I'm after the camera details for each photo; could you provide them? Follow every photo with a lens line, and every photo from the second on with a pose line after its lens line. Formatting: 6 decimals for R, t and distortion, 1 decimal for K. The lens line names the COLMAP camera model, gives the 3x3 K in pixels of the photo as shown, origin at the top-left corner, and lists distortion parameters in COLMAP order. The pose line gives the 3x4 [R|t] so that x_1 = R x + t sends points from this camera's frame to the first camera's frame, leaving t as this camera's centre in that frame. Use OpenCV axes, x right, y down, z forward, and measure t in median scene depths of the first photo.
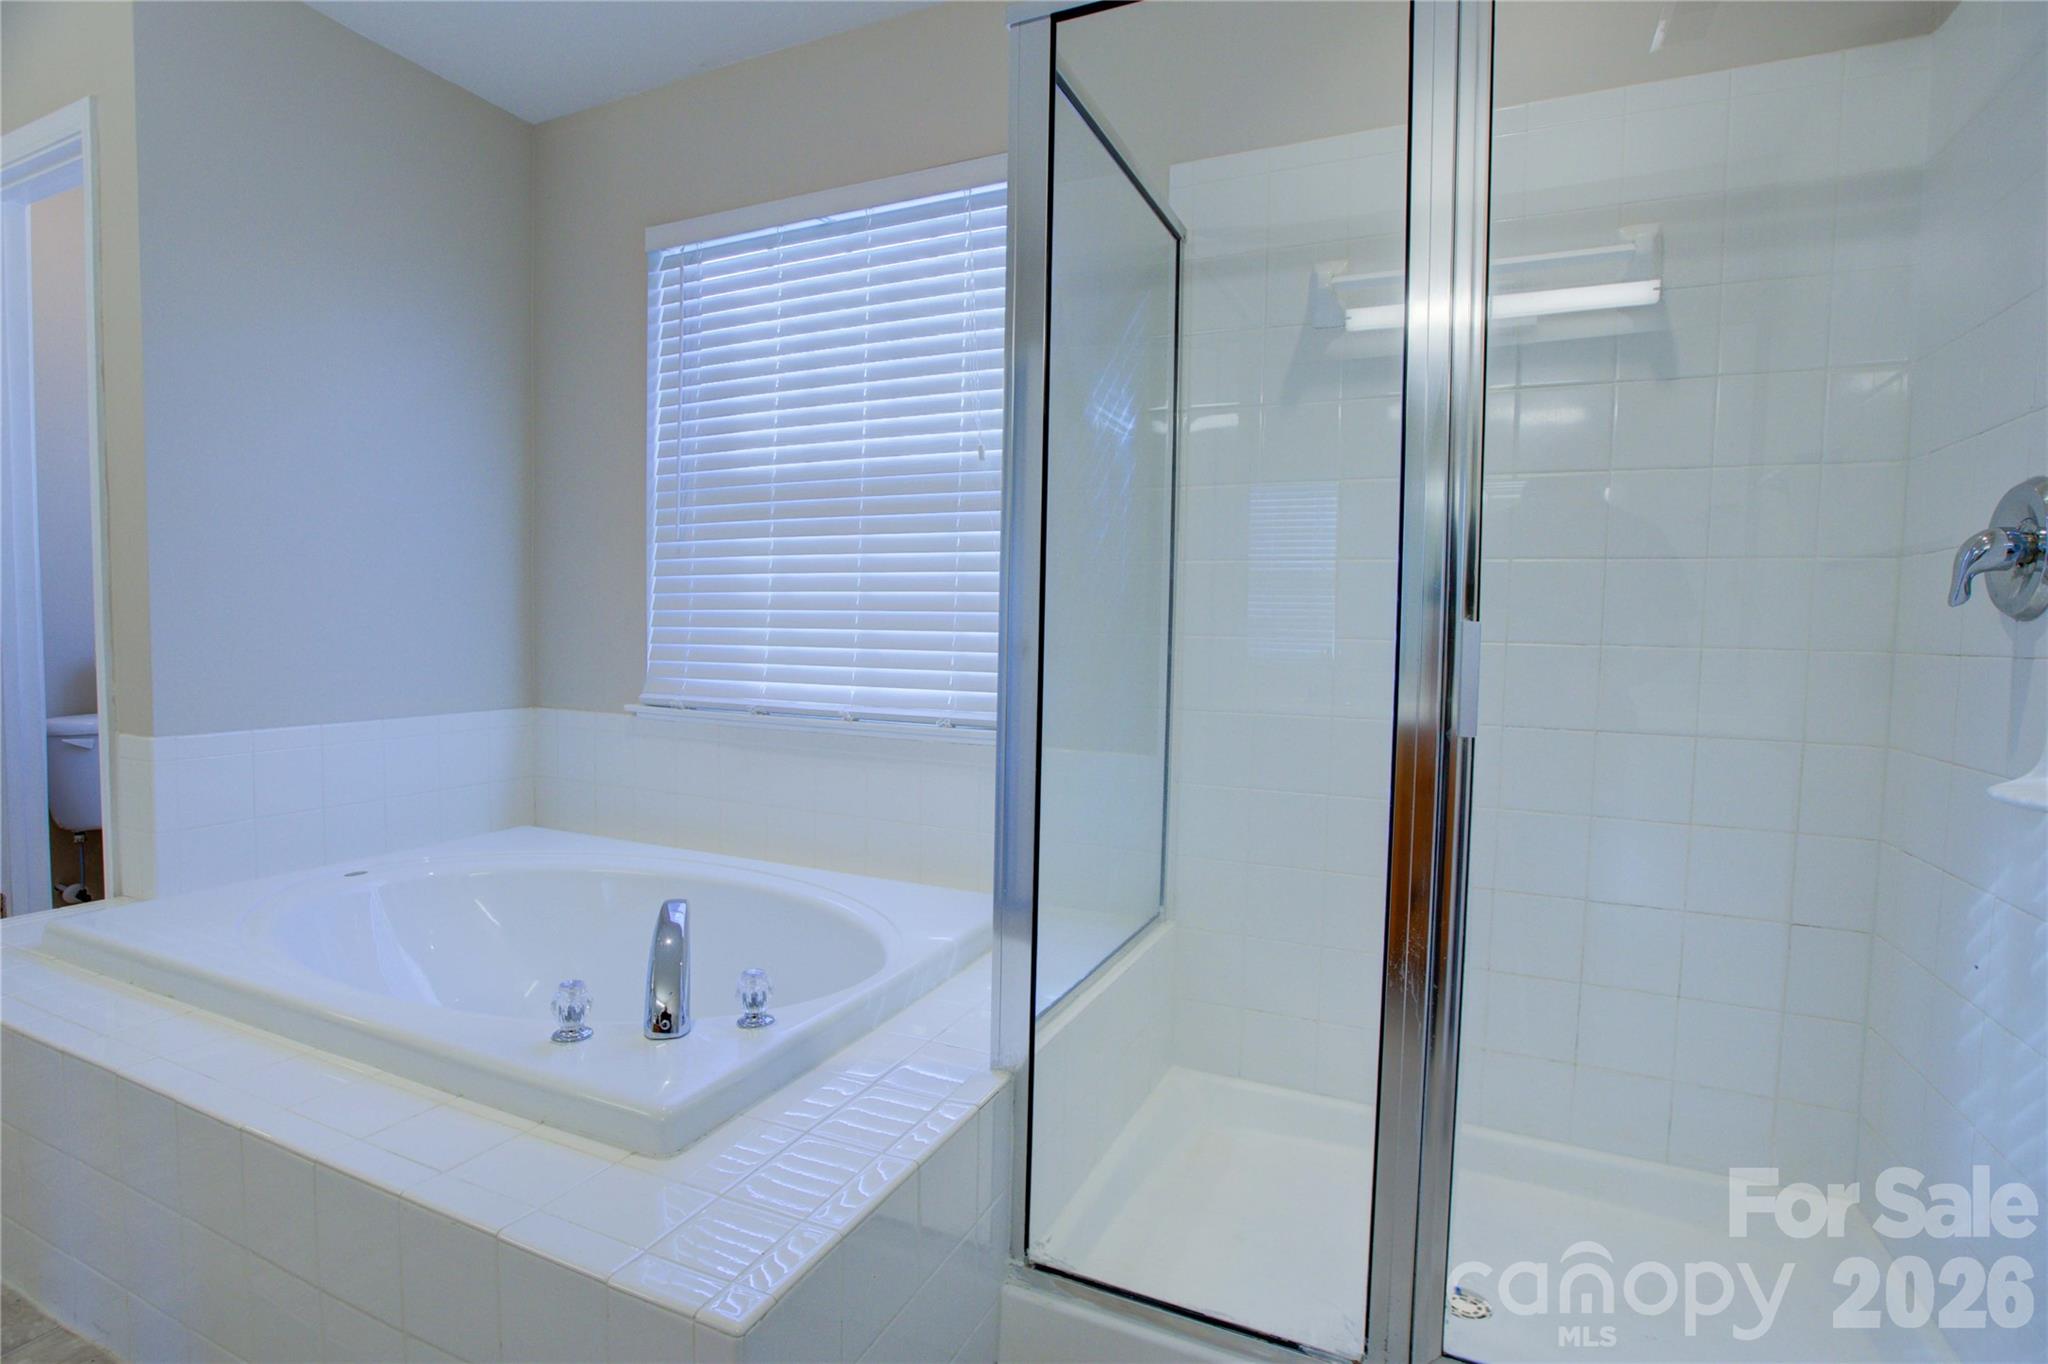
lens RADIAL K [[1006.8, 0, 1024.0], [0, 1006.8, 682.0], [0, 0, 1]] dist [-0.020644, 0.000872]
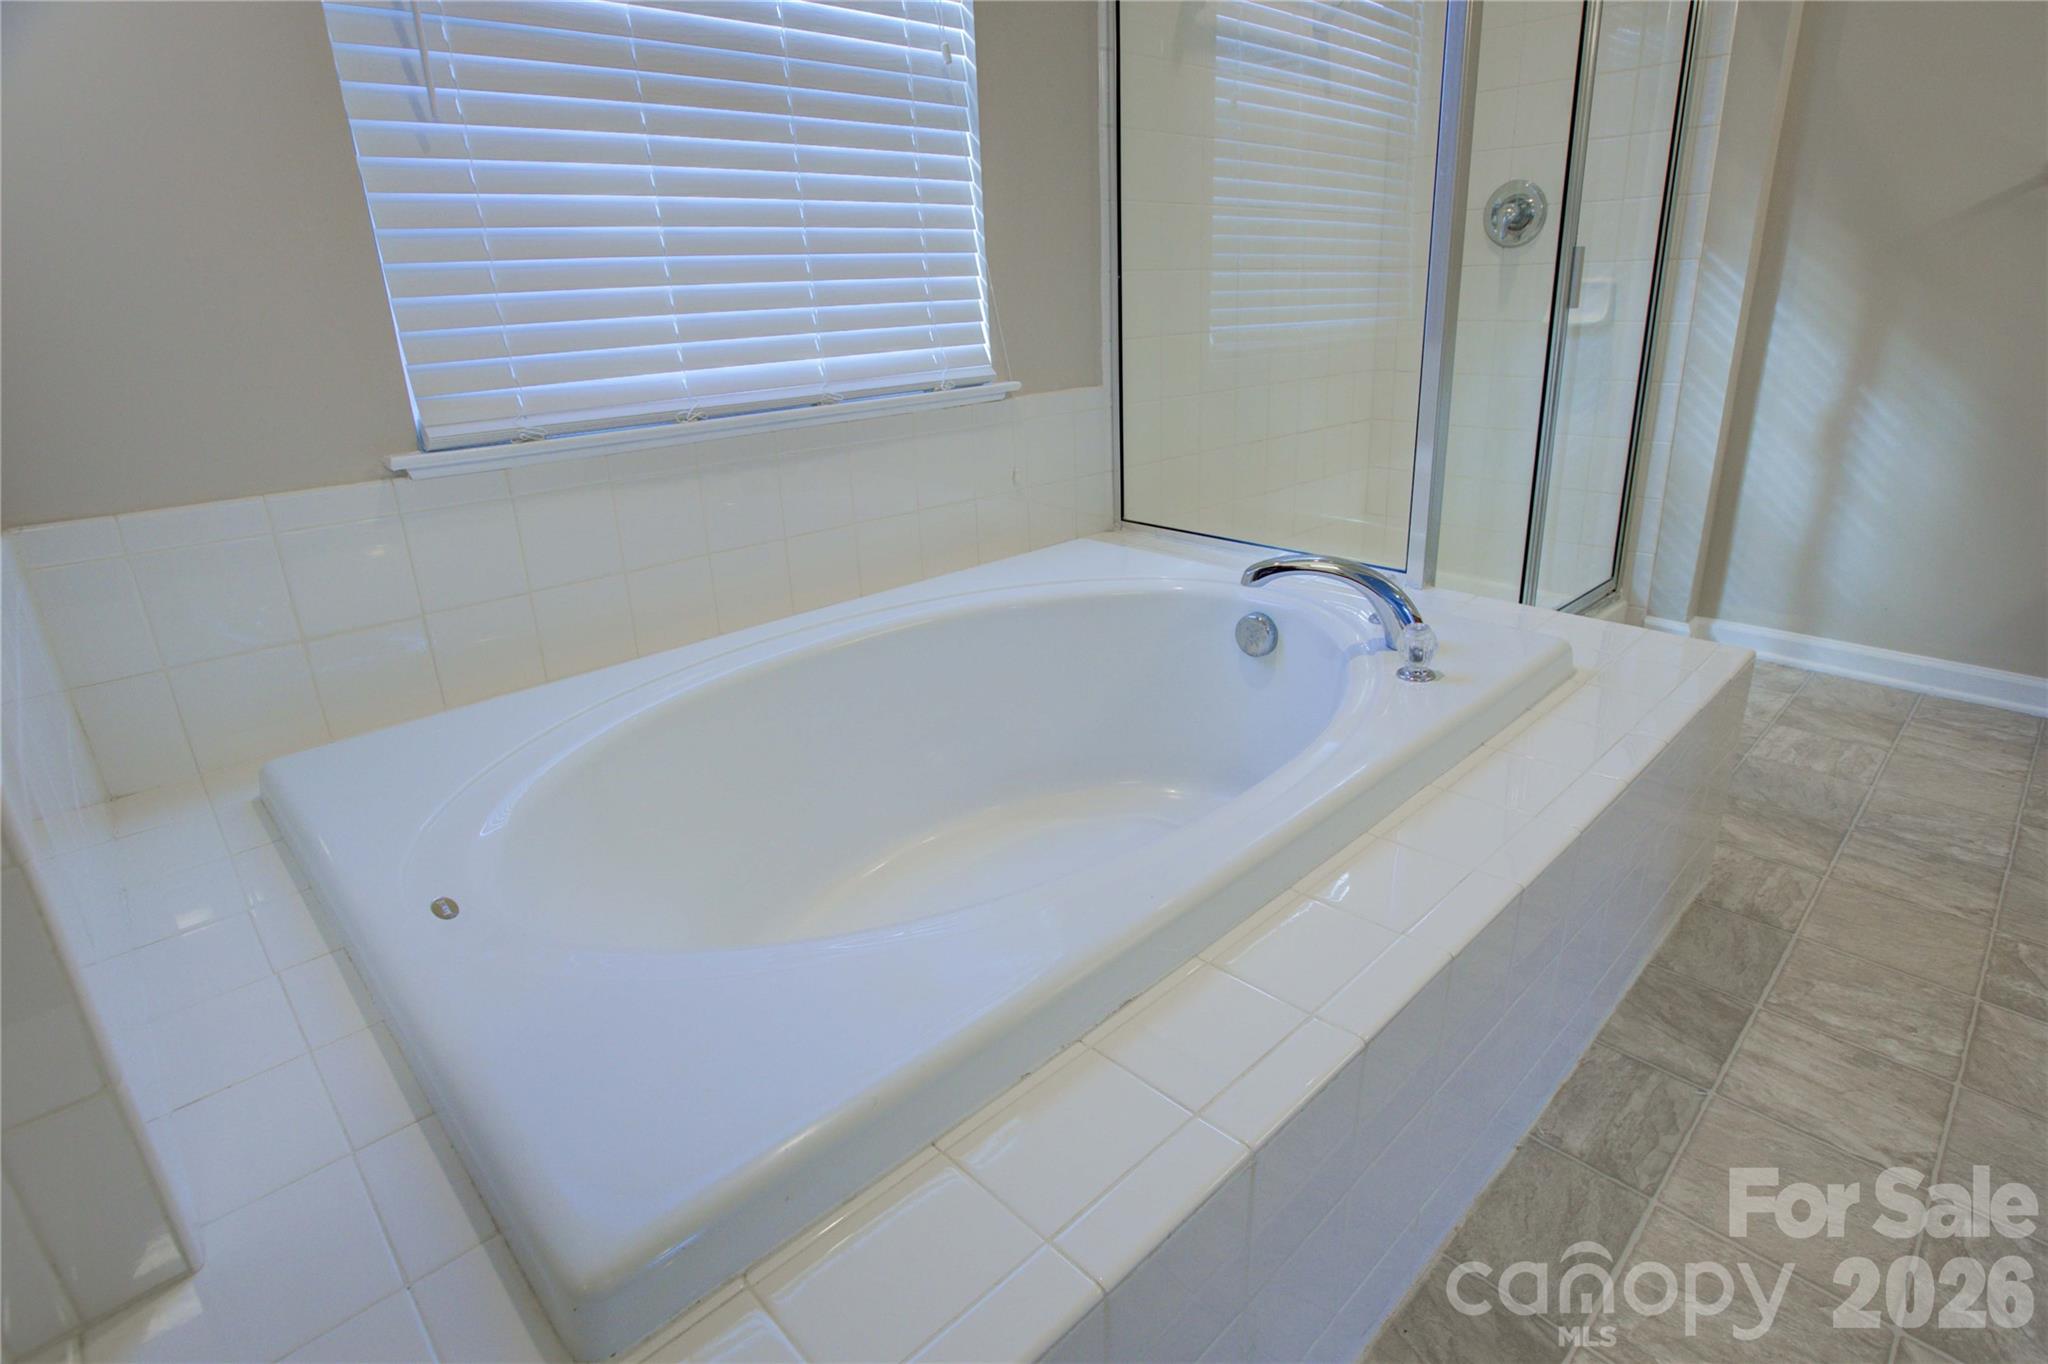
lens RADIAL K [[1030.6, 0, 1078.3], [0, 1030.6, 618.1], [0, 0, 1]] dist [-0.023435, 0.000049]
pose [[0.327784, -0.324790, 0.887169, -0.826655], [0.081763, 0.945278, 0.315855, -0.038273], [-0.941208, -0.030995, 0.336403, 0.530997]]
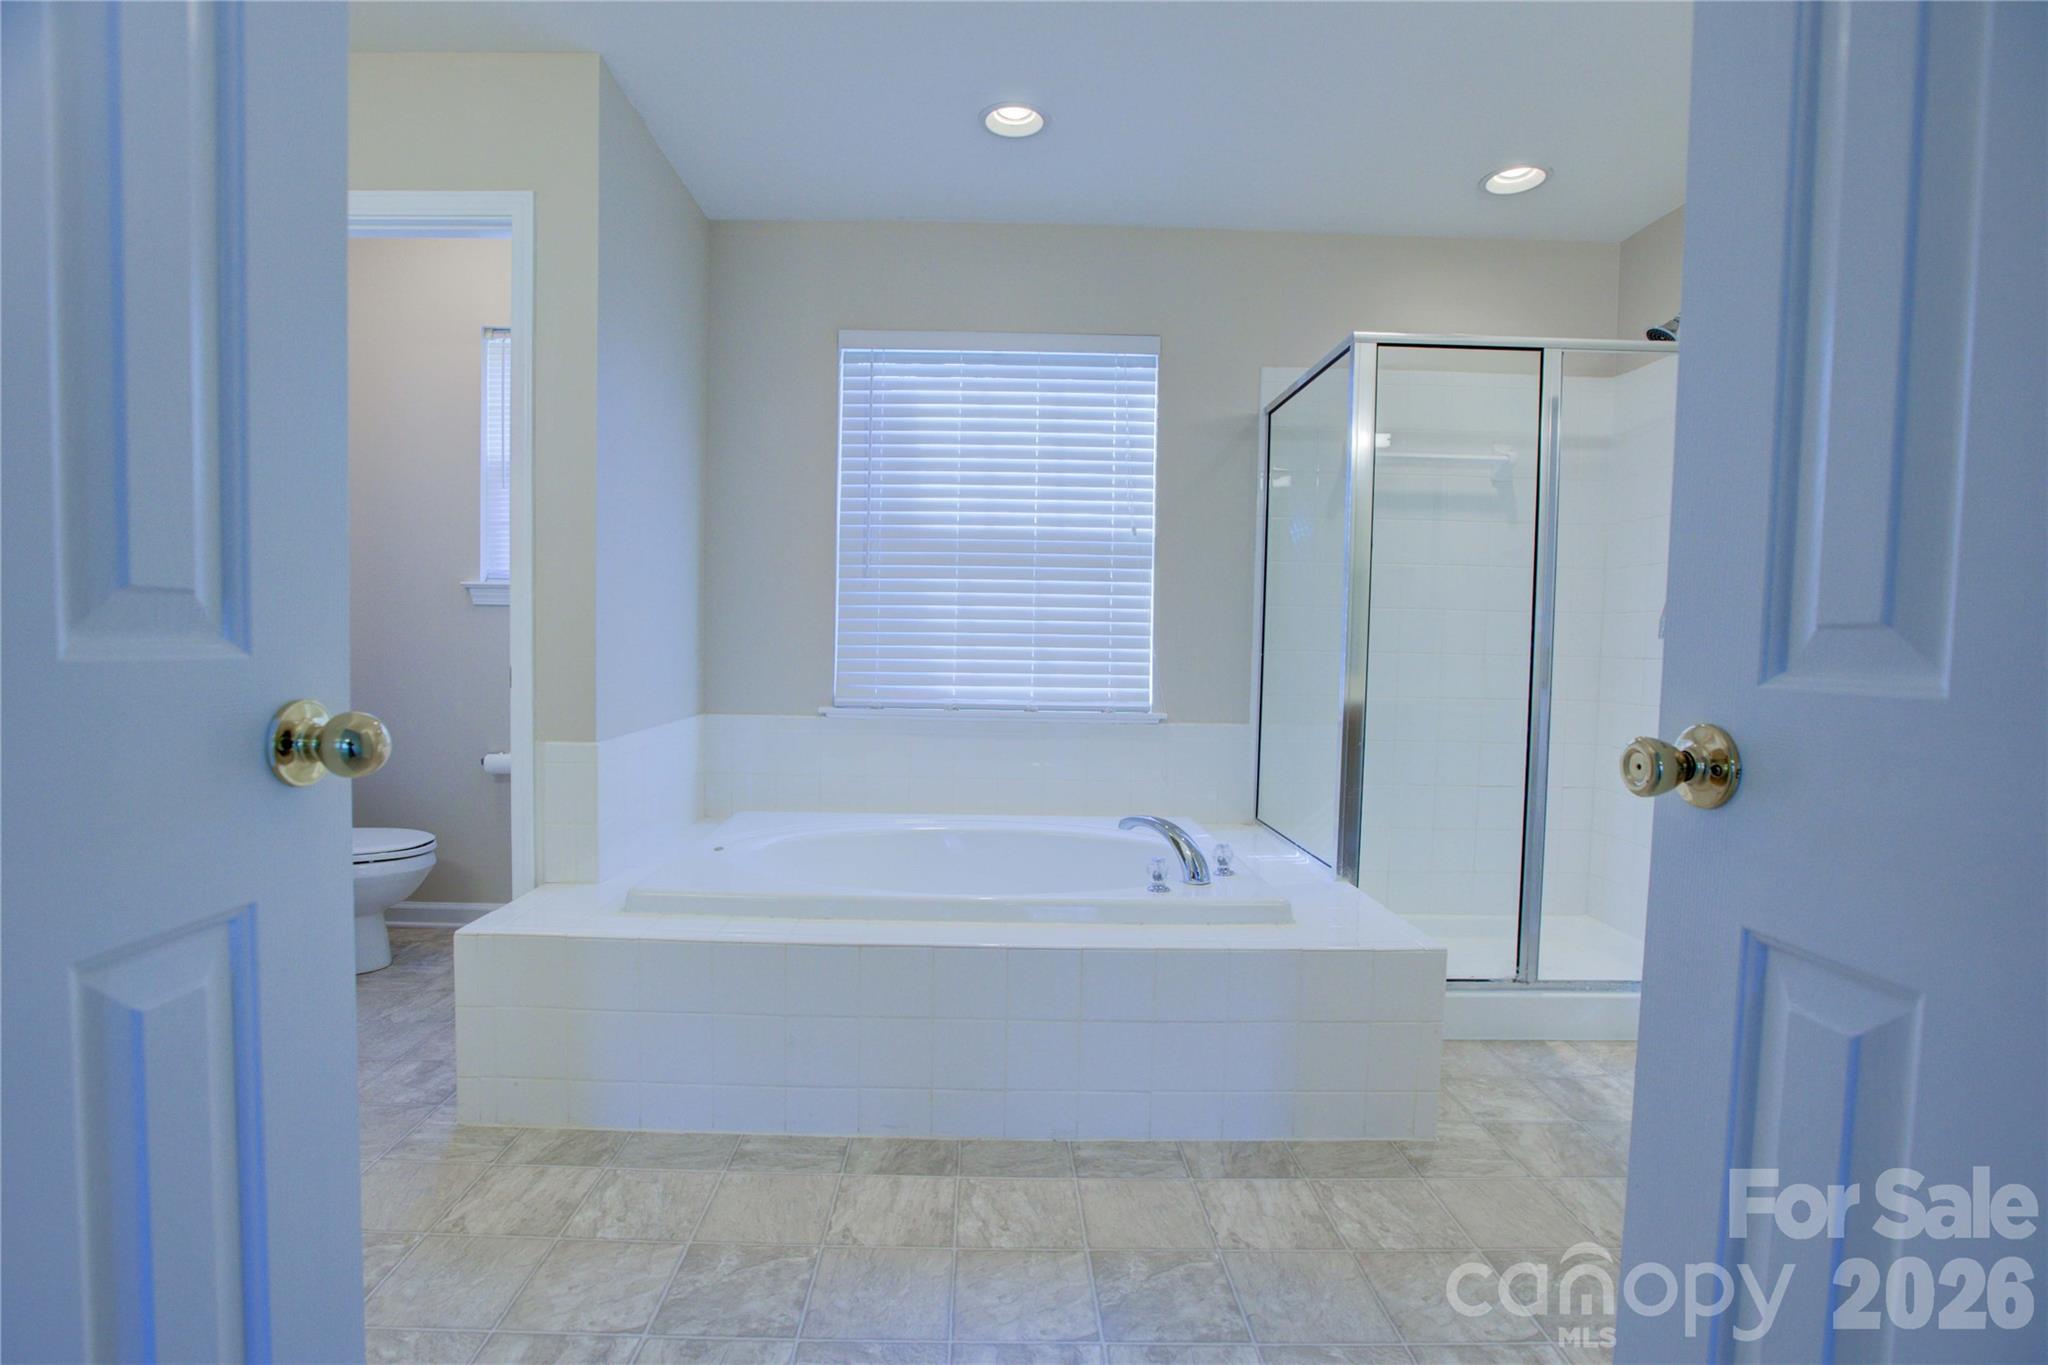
lens RADIAL K [[1006.8, 0, 1024.0], [0, 1006.8, 682.5], [0, 0, 1]] dist [-0.020644, 0.000872]
pose [[0.889989, -0.020852, 0.455505, -0.795071], [0.023459, 0.999725, -0.000070, -0.002514], [-0.455378, 0.010748, 0.890233, -0.243598]]
